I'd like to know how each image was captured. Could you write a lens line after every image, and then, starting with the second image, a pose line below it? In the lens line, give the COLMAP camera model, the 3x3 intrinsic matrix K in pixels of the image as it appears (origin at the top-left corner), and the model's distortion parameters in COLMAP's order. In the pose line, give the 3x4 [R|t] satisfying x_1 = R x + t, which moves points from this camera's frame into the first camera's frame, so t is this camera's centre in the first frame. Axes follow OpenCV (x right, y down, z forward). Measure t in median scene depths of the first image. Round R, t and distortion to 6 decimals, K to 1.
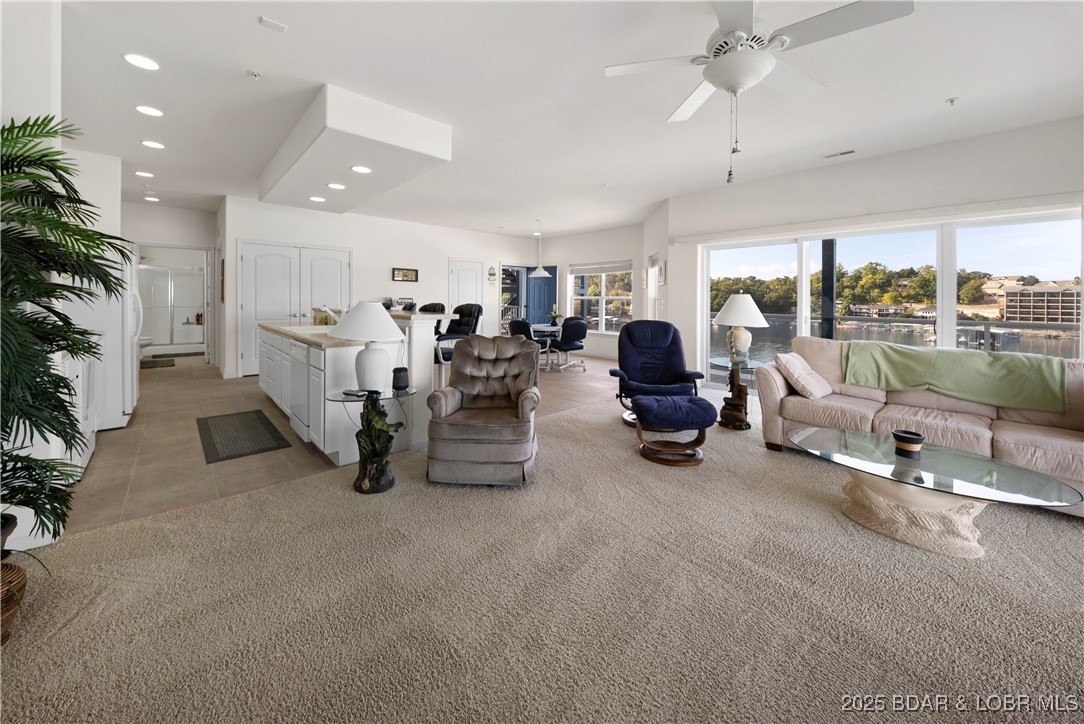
lens RADIAL K [[400.4, 0, 542.3], [0, 400.4, 300.7], [0, 0, 1]] dist [0.001788, -0.004862]
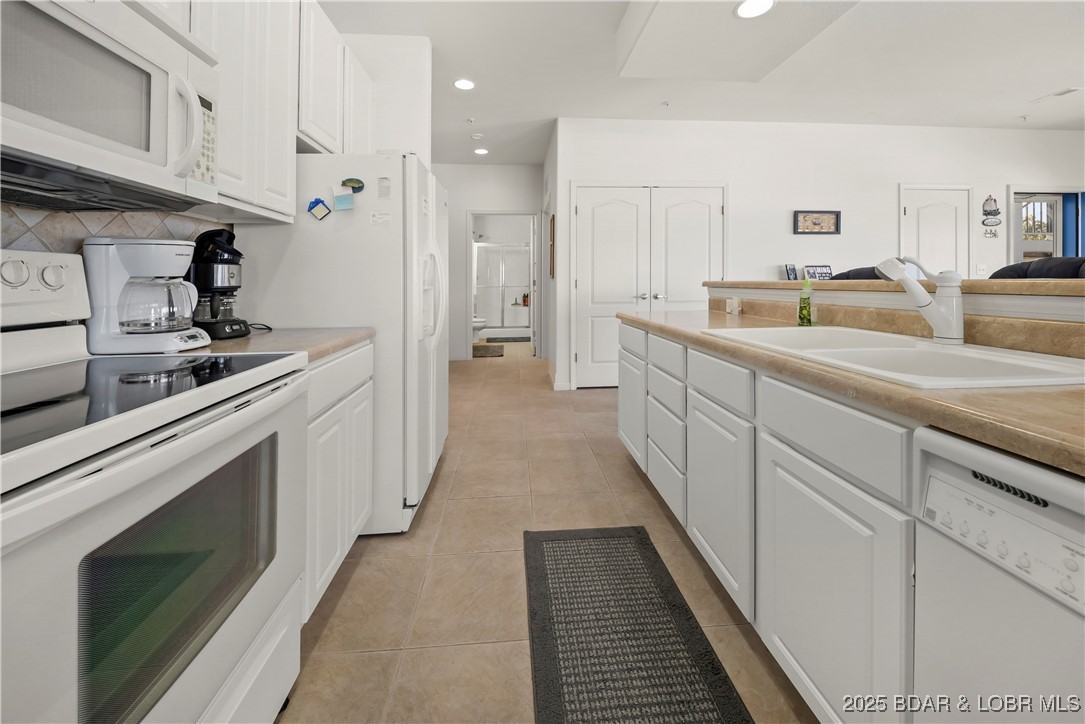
lens RADIAL K [[414.9, 0, 547.1], [0, 414.9, 280.9], [0, 0, 1]] dist [-0.001171, -0.000643]
pose [[0.792407, -0.018266, -0.609720, -0.294331], [0.016678, 0.999827, -0.008278, 0.013232], [0.609765, -0.003609, 0.792574, 0.342846]]
